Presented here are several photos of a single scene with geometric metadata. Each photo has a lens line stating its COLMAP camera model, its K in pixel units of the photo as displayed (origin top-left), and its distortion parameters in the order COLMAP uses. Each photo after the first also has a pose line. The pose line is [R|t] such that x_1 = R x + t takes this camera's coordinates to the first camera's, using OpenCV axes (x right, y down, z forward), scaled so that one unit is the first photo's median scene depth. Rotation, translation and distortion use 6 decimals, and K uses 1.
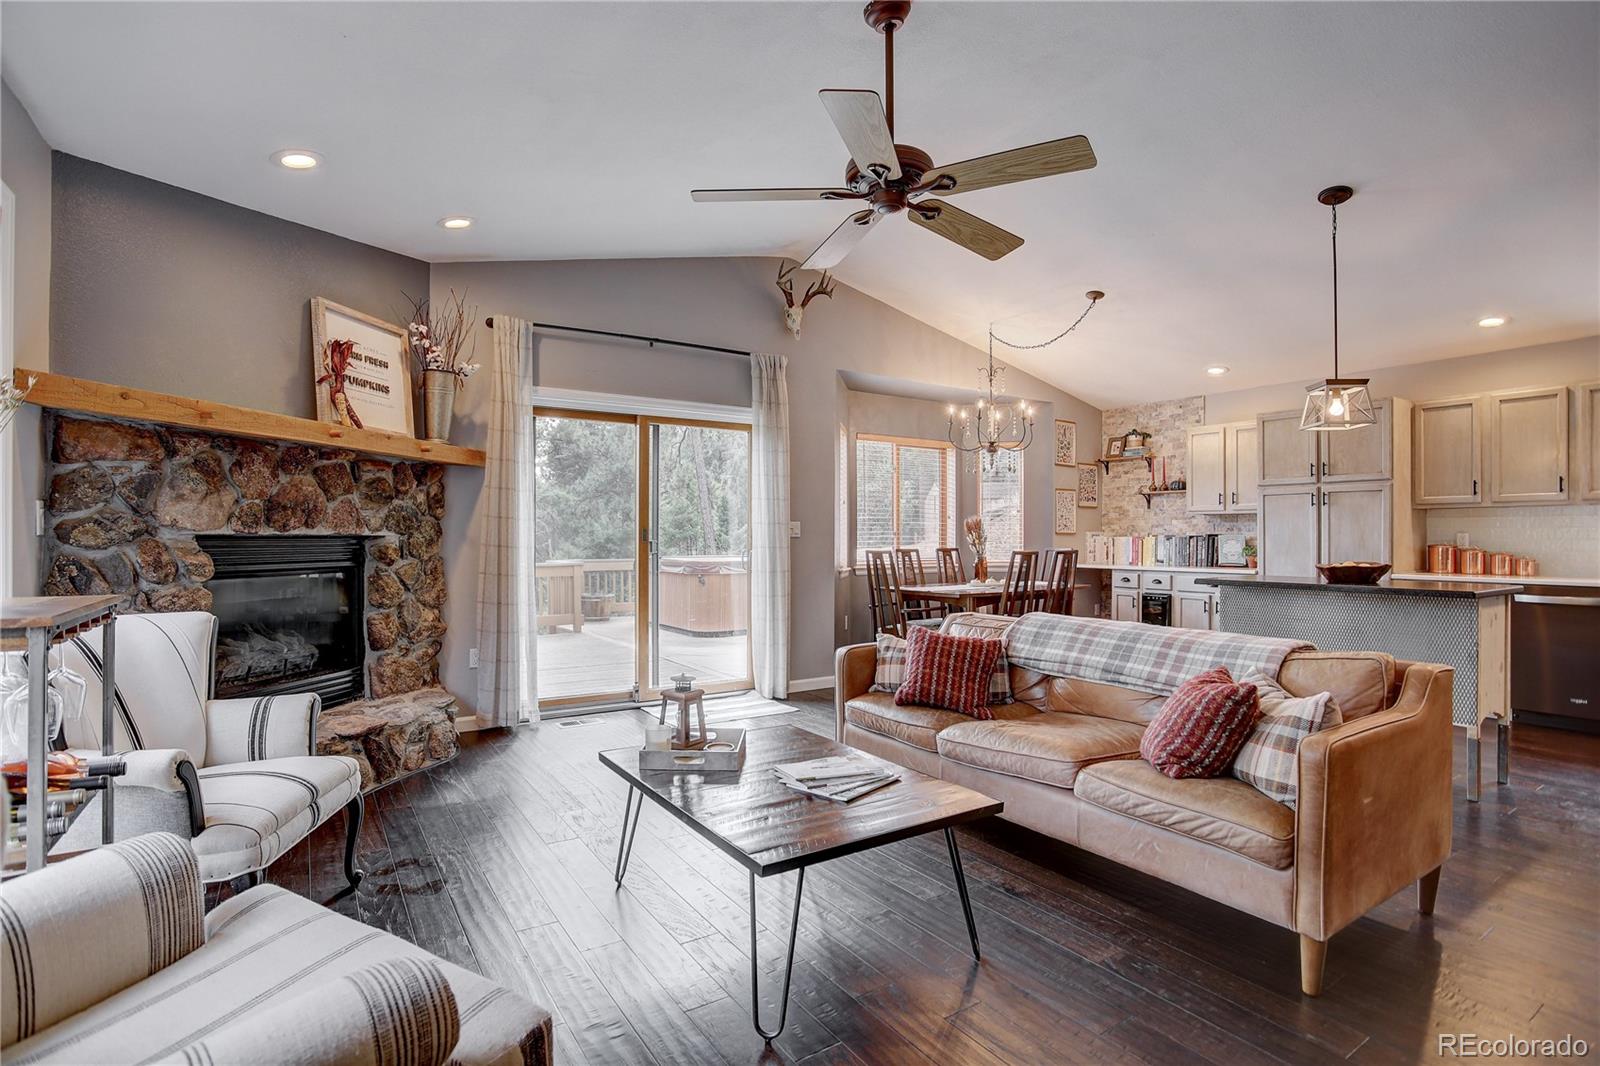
lens RADIAL K [[771.8, 0, 790.7], [0, 771.8, 539.3], [0, 0, 1]] dist [-0.067053, 0.028991]
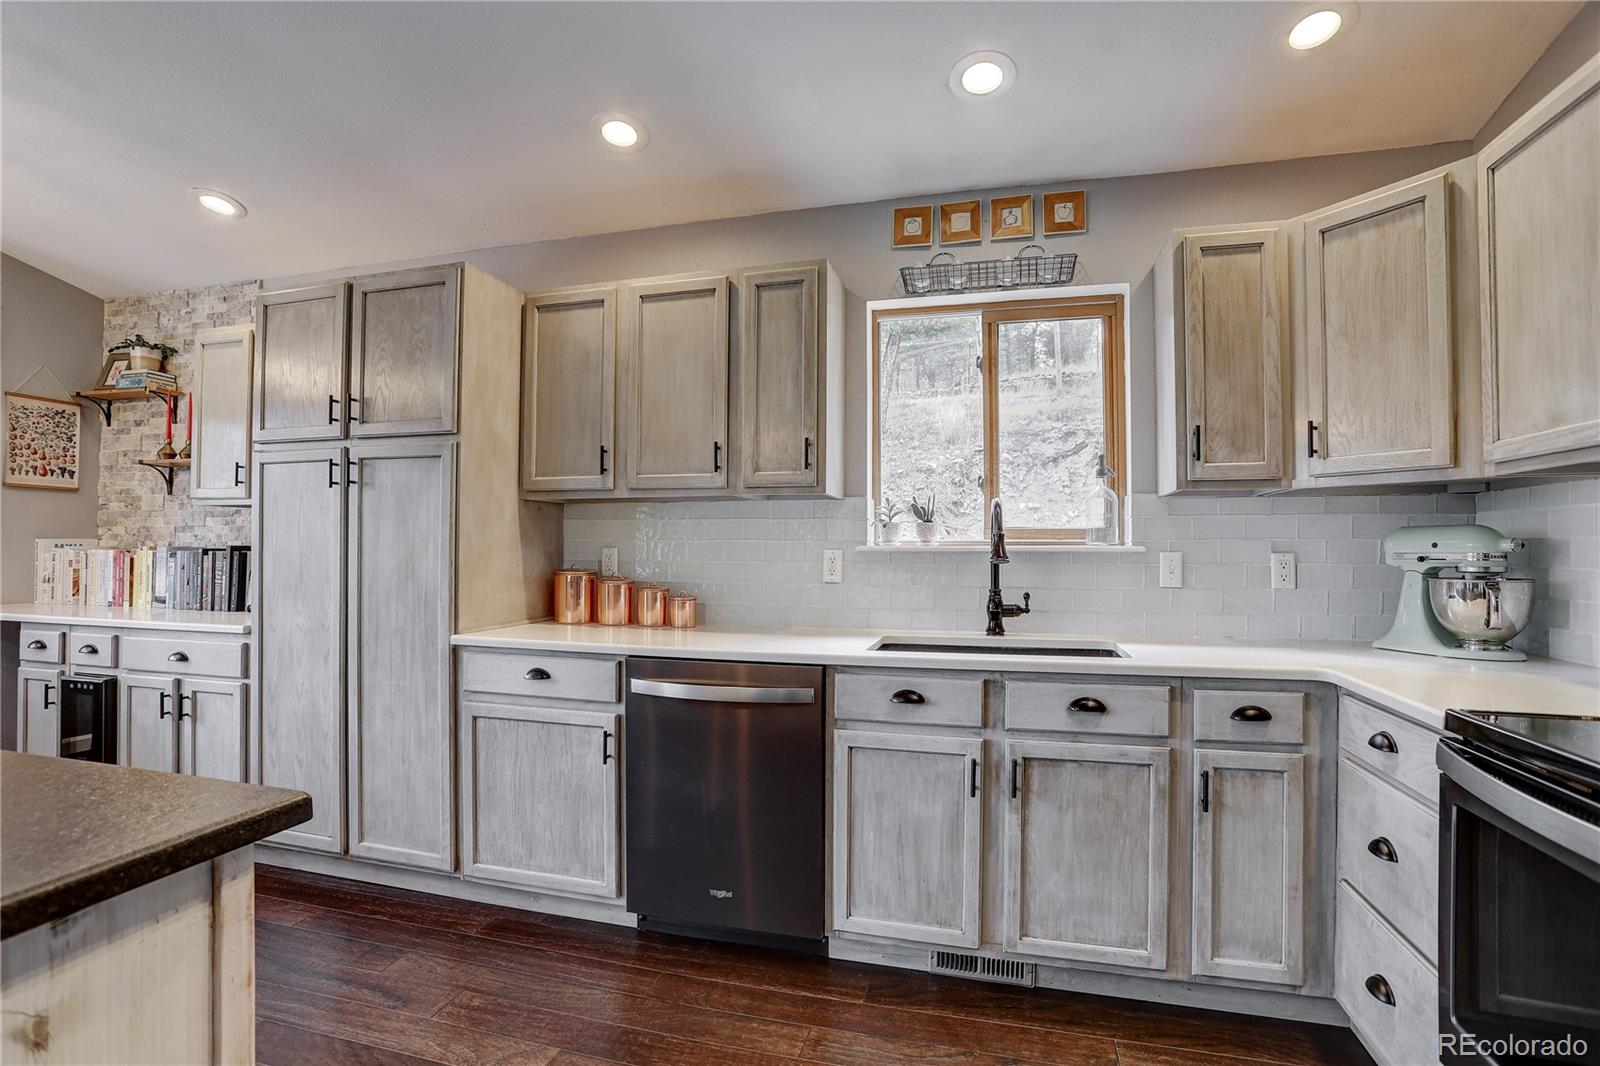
lens RADIAL K [[775.2, 0, 788.0], [0, 775.2, 537.1], [0, 0, 1]] dist [-0.070342, 0.028680]
pose [[0.751469, 0.013777, 0.659625, 0.716968], [-0.004342, 0.999864, -0.015937, -0.008939], [-0.659754, 0.009112, 0.751426, 0.556590]]
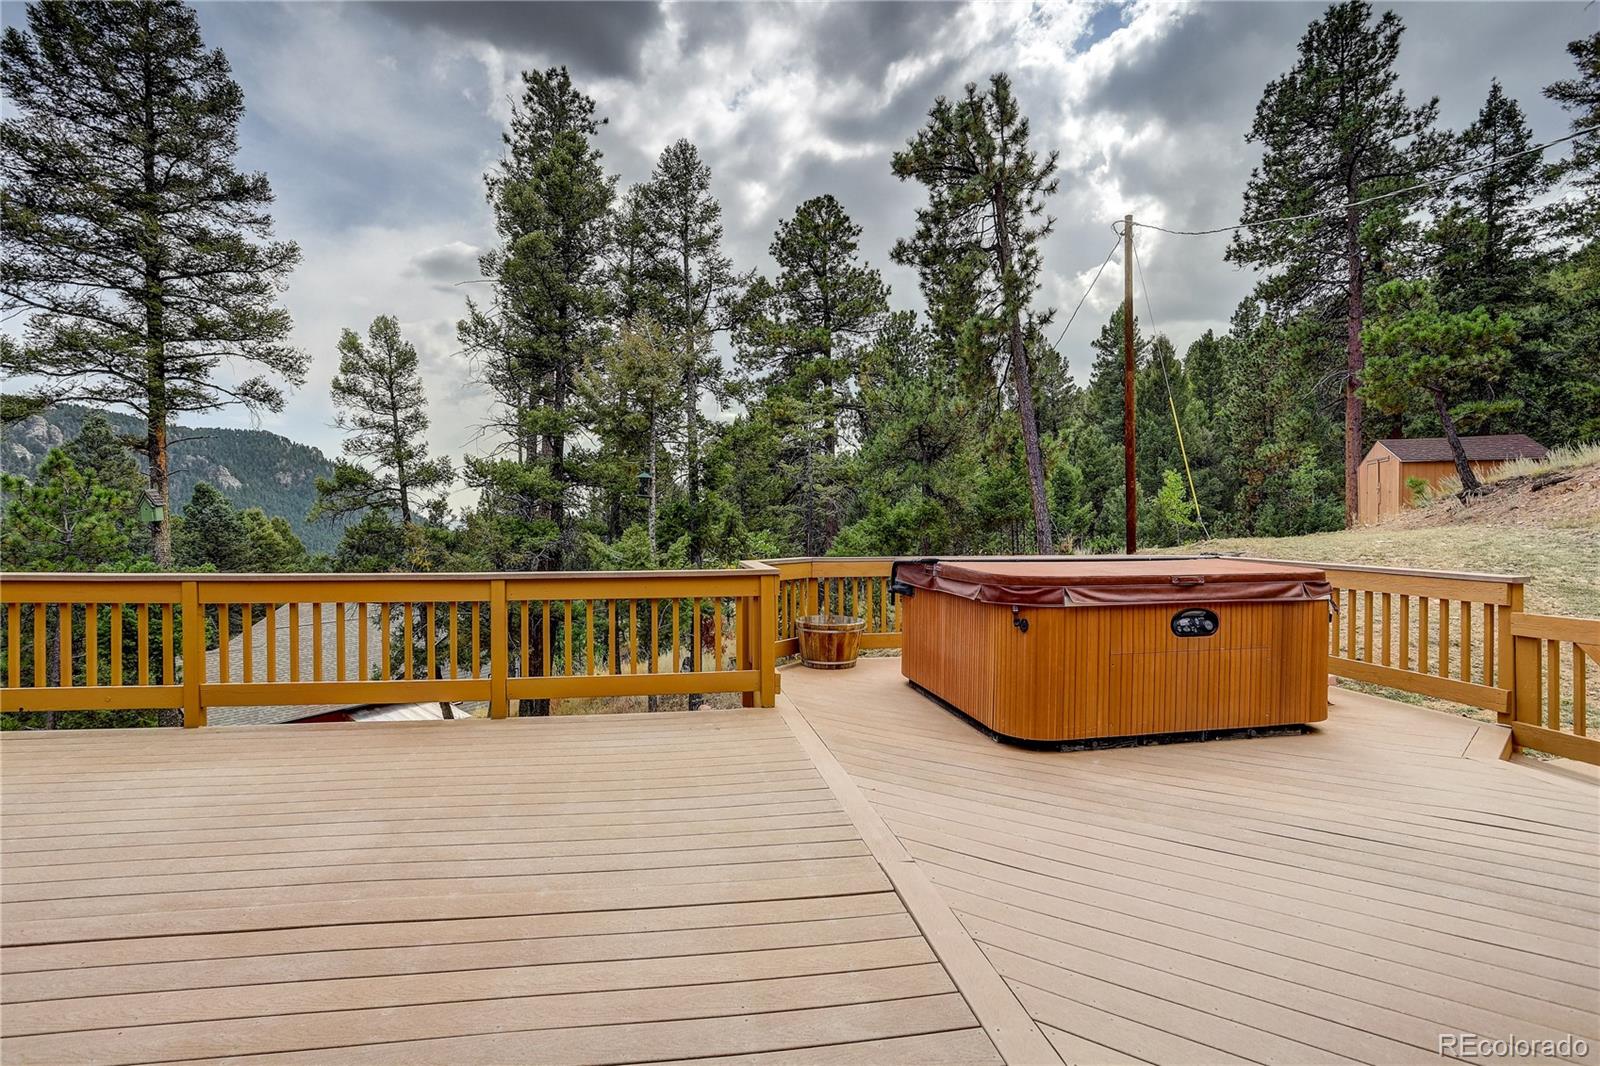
lens RADIAL K [[775.2, 0, 788.0], [0, 775.2, 537.1], [0, 0, 1]] dist [-0.070342, 0.028680]
pose [[0.911794, 0.008657, -0.410557, -0.128948], [0.000596, 0.999749, 0.022404, -0.006487], [0.410647, -0.020672, 0.911560, 1.217220]]
